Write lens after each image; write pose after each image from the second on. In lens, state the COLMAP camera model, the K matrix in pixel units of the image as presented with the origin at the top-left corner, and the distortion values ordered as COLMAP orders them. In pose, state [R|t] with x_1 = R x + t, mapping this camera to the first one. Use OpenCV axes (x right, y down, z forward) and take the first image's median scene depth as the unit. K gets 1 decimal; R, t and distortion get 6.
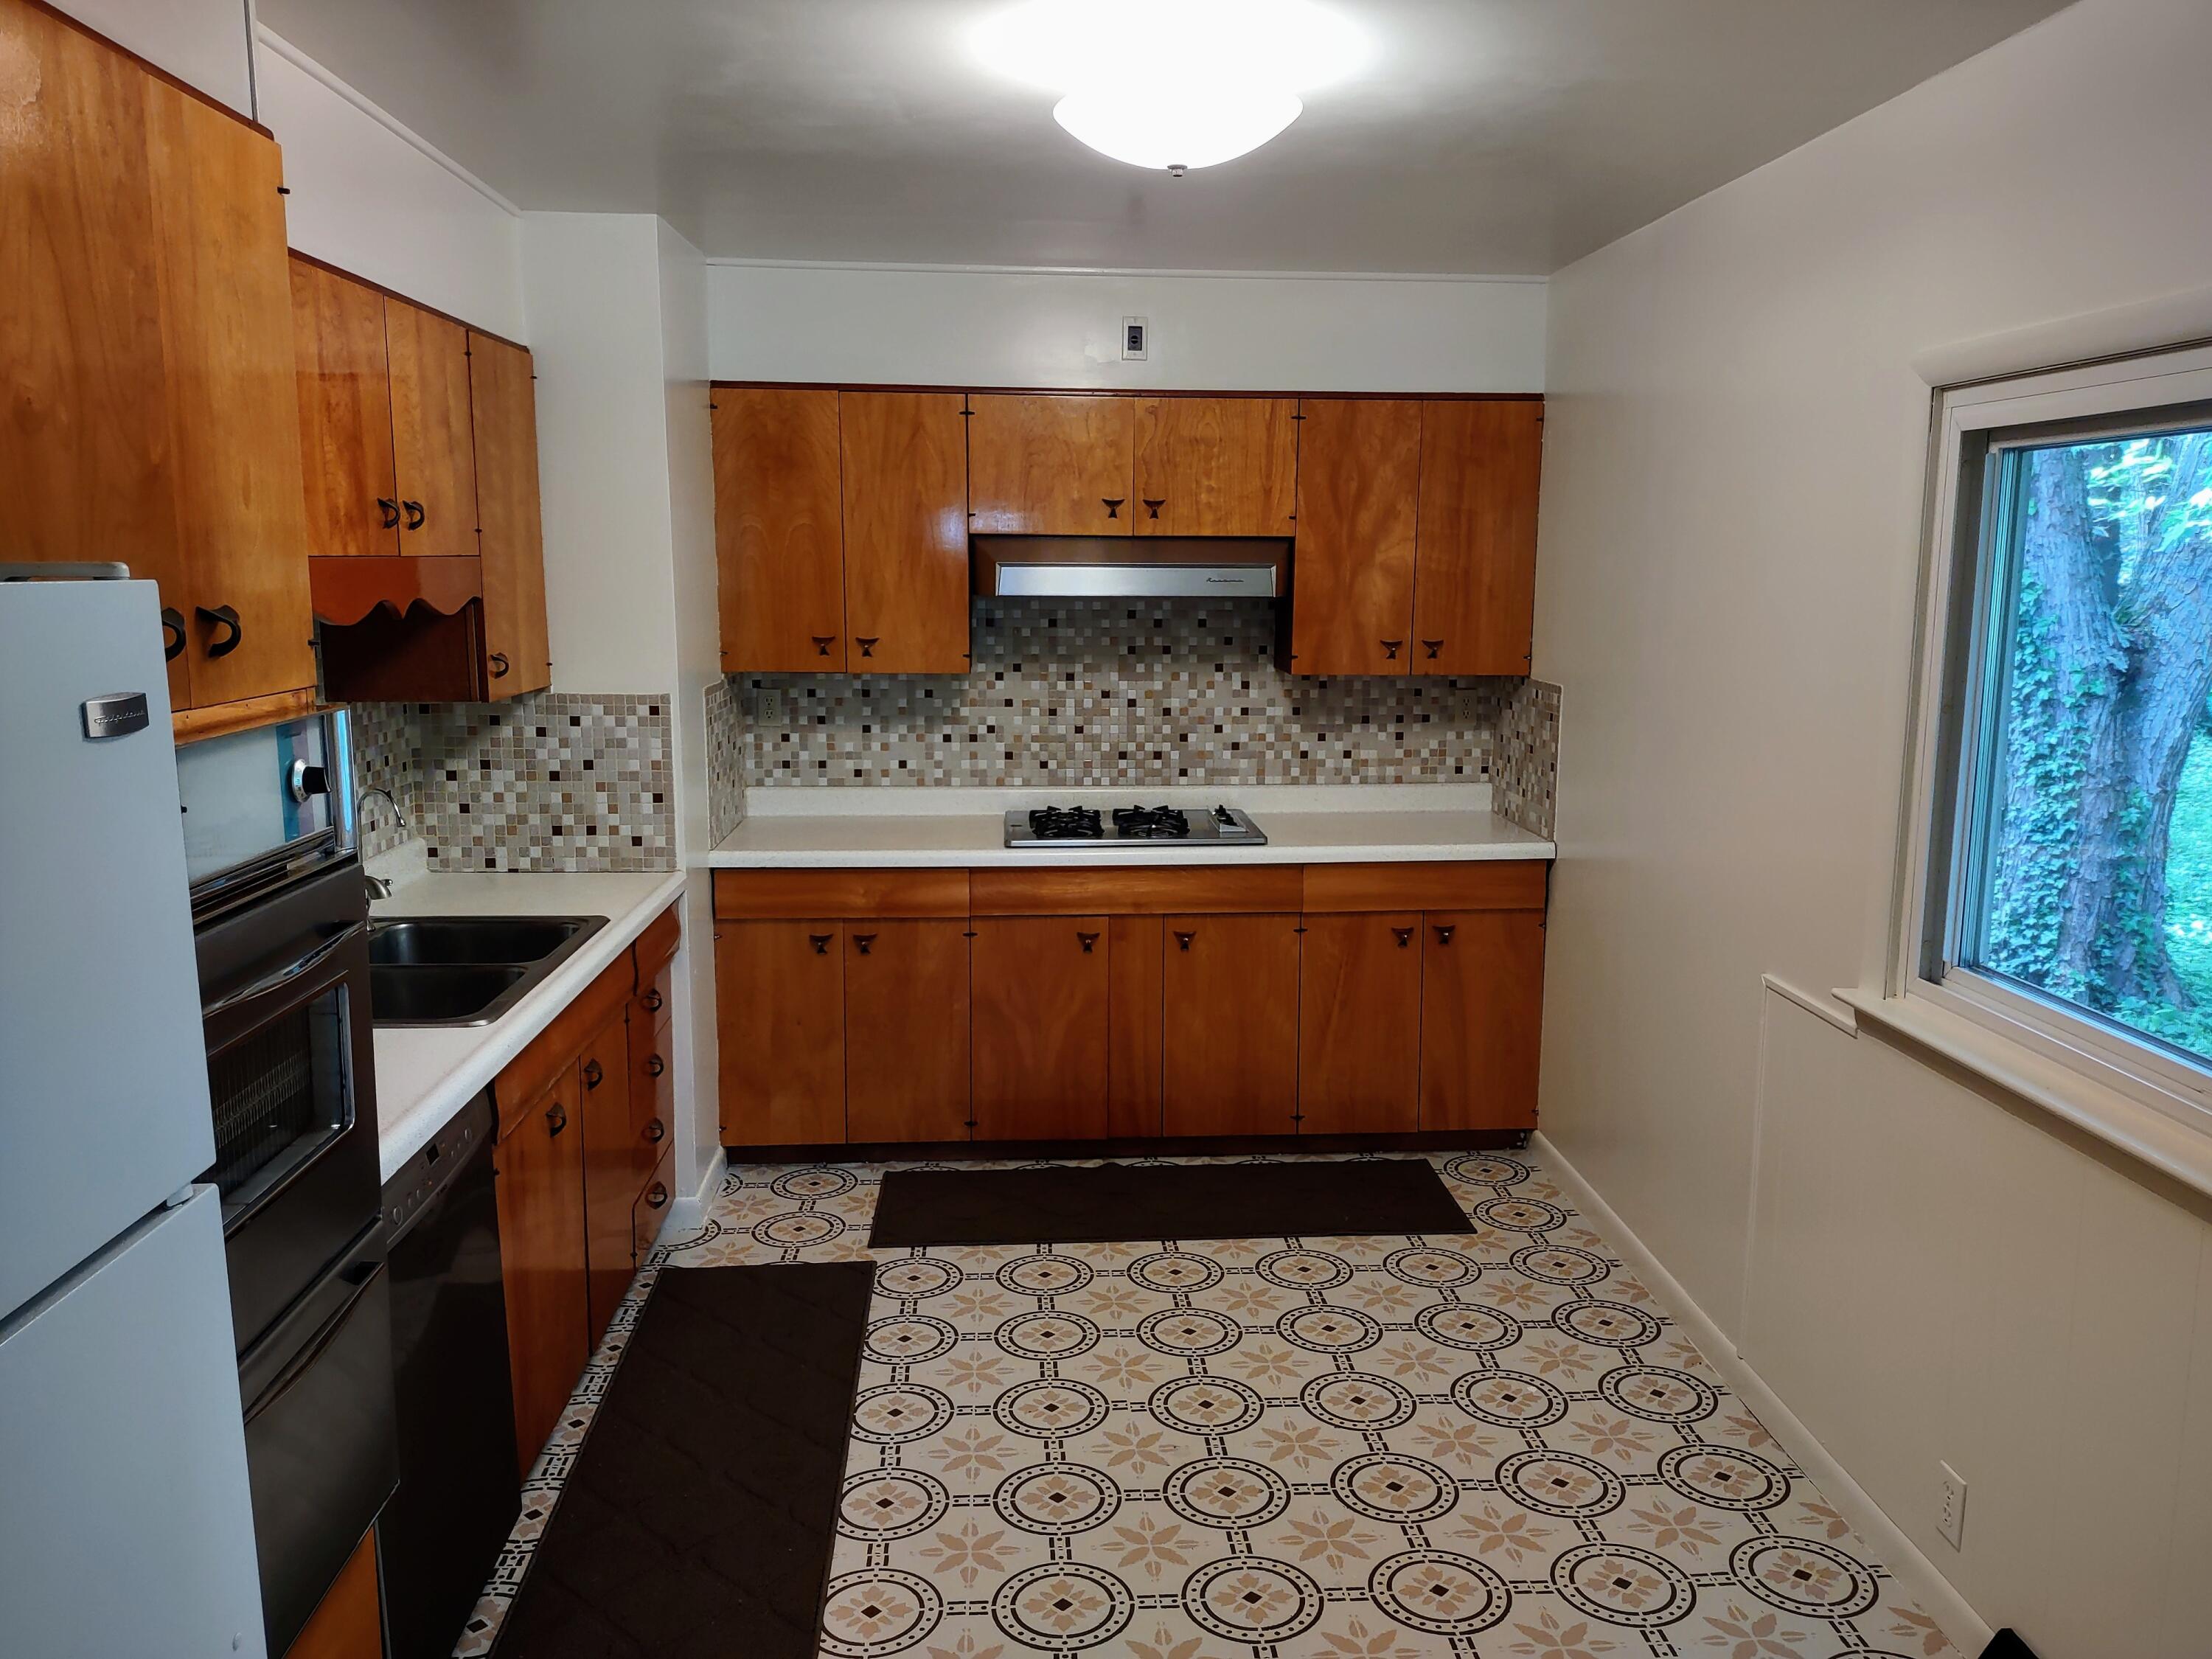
lens RADIAL K [[1673.9, 0, 1106.0], [0, 1673.9, 829.5], [0, 0, 1]] dist [0.103652, -0.172509]
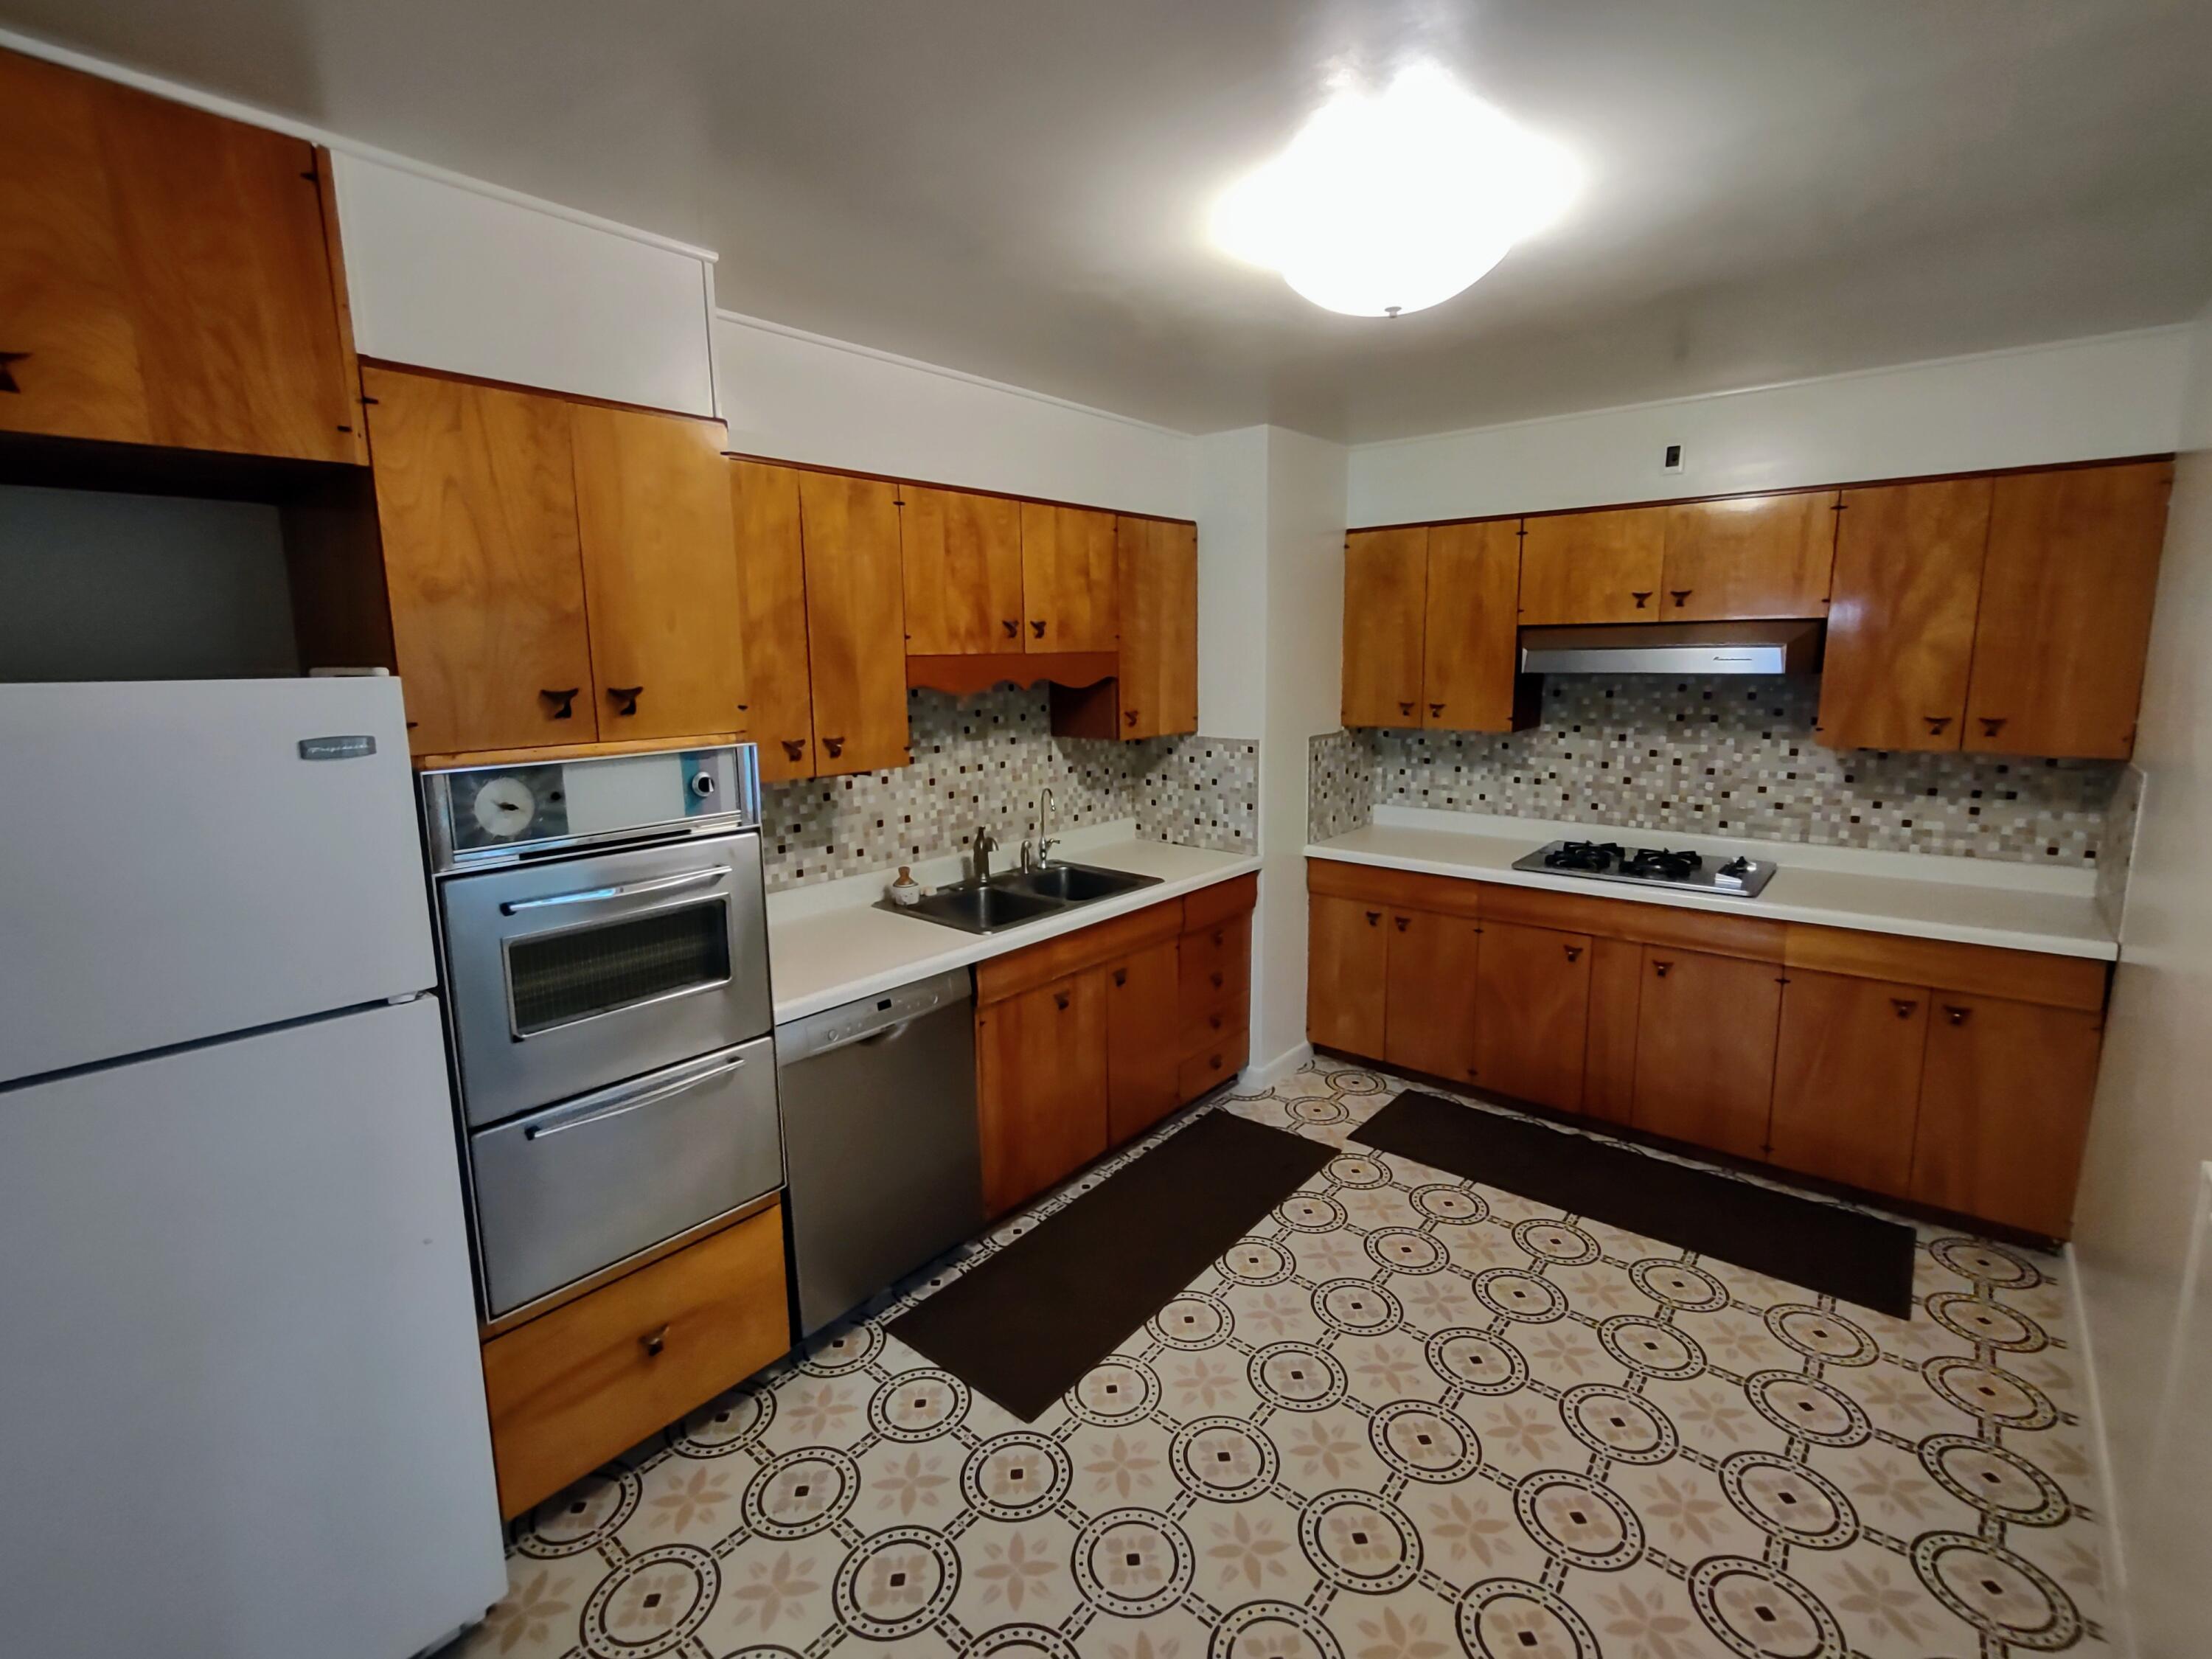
lens RADIAL K [[998.0, 0, 1094.9], [0, 998.0, 812.4], [0, 0, 1]] dist [-0.004007, -0.001317]
pose [[0.713660, 0.095343, -0.693973, 0.231193], [-0.091860, 0.994877, 0.042218, -0.034066], [0.694443, 0.033619, 0.718762, 0.219689]]
